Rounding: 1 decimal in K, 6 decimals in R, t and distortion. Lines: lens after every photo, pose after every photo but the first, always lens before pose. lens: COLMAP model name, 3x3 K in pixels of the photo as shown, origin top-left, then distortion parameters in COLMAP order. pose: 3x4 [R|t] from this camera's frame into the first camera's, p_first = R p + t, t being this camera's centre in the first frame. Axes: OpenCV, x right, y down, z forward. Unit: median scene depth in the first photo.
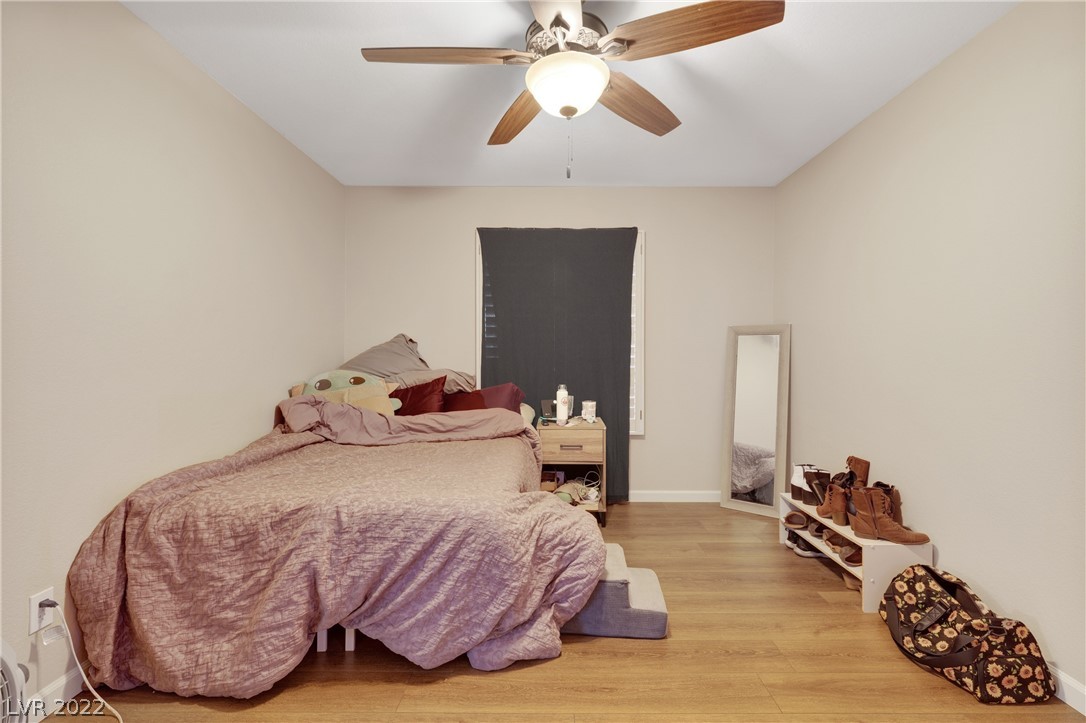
lens RADIAL K [[486.9, 0, 545.9], [0, 486.9, 356.2], [0, 0, 1]] dist [0.002327, -0.000019]
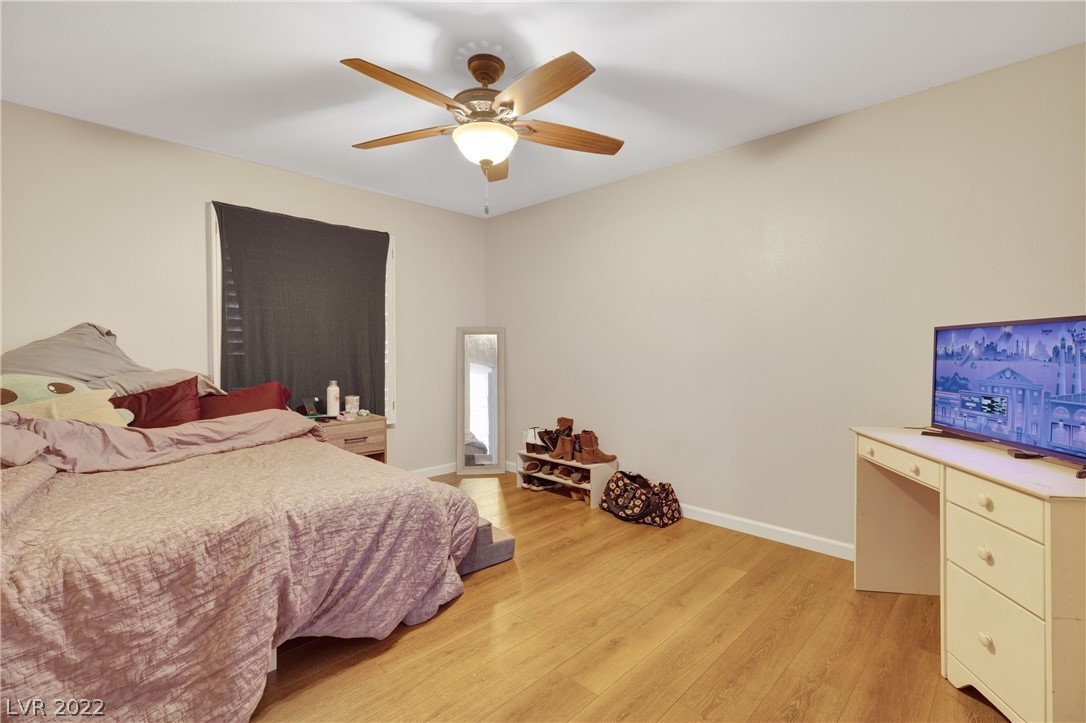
lens RADIAL K [[486.9, 0, 545.9], [0, 486.9, 356.2], [0, 0, 1]] dist [0.002327, -0.000019]
pose [[0.696922, -0.012306, 0.717041, -0.748206], [0.006472, 0.999920, 0.010870, 0.000341], [-0.717118, -0.002935, 0.696946, -0.017925]]
